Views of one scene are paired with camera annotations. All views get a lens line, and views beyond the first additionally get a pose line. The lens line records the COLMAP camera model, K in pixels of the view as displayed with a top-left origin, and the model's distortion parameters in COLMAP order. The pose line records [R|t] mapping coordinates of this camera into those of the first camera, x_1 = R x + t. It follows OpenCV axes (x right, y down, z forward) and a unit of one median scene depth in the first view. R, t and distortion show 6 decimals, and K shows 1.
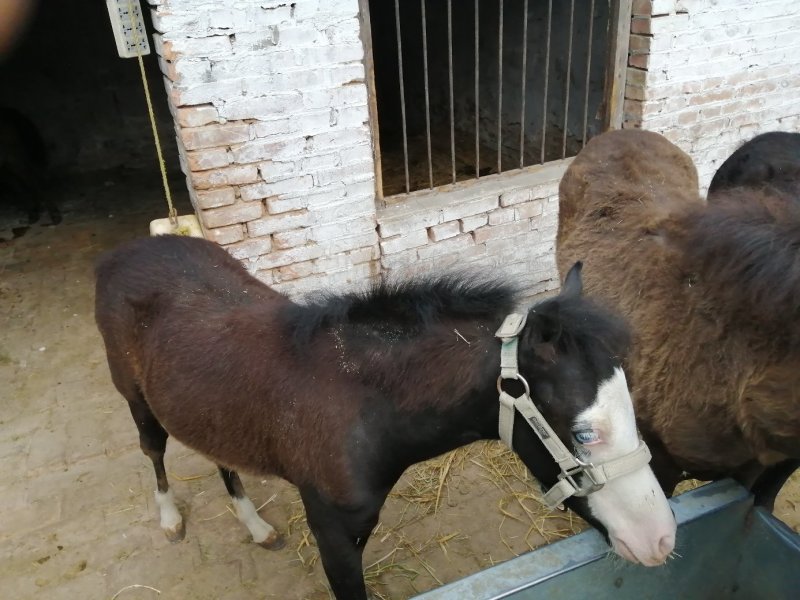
lens RADIAL K [[627.9, 0, 400.0], [0, 627.9, 300.0], [0, 0, 1]] dist [0.063208, -0.129818]
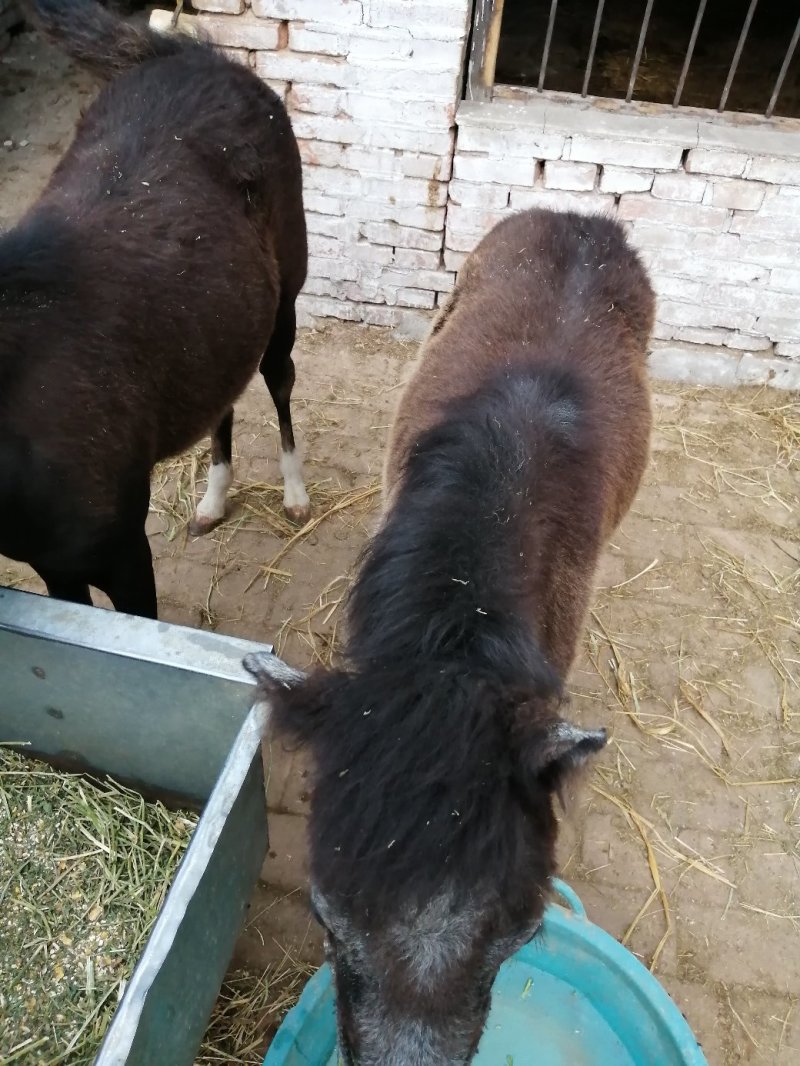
lens RADIAL K [[836.6, 0, 407.7], [0, 836.6, 534.4], [0, 0, 1]] dist [0.063208, -0.129818]
pose [[0.821945, 0.484926, -0.298752, 0.368744], [-0.352219, 0.844961, 0.402470, -0.094186], [0.447602, -0.225582, 0.865312, 0.158029]]
